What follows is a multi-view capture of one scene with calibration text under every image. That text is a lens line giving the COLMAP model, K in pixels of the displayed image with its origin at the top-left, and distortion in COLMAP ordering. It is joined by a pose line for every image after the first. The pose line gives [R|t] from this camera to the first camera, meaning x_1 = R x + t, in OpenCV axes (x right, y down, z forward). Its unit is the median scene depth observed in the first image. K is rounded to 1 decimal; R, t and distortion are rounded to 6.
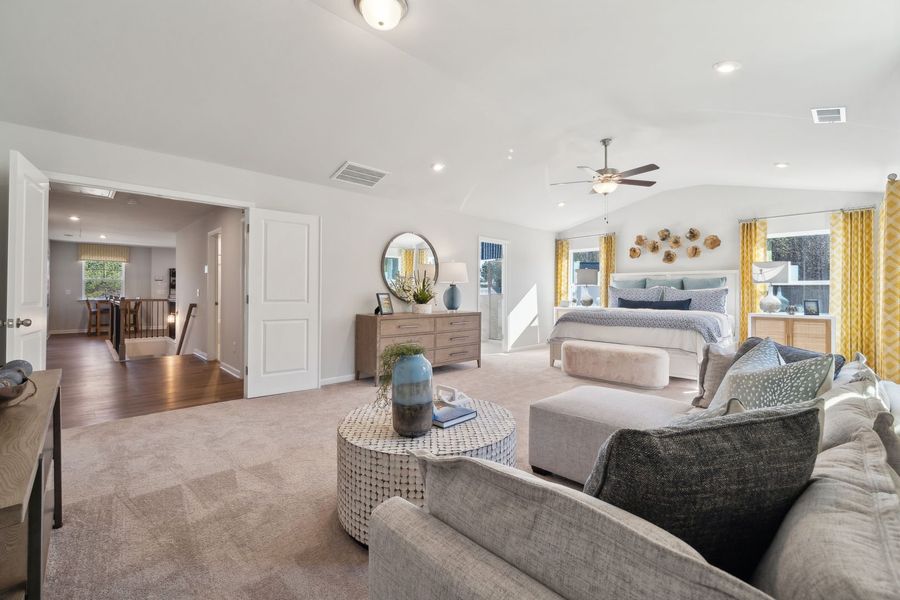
lens RADIAL K [[385.8, 0, 447.8], [0, 385.8, 294.1], [0, 0, 1]] dist [0.000927, 0.001031]
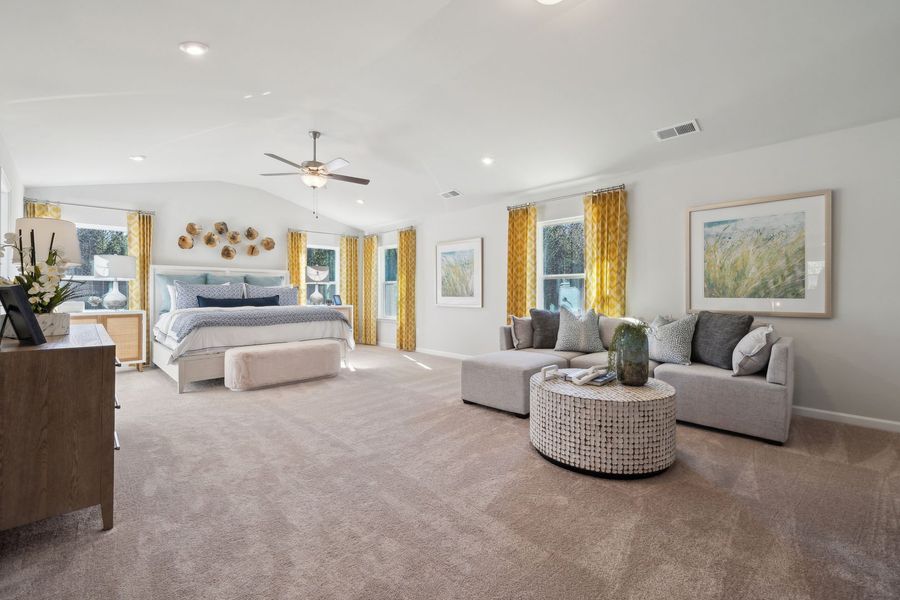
lens RADIAL K [[385.8, 0, 448.0], [0, 385.8, 296.5], [0, 0, 1]] dist [0.000927, 0.001031]
pose [[-0.016645, -0.012160, 0.999788, -0.407904], [0.005107, 0.999912, 0.012246, 0.004568], [-0.999848, 0.005310, -0.016581, 0.484542]]
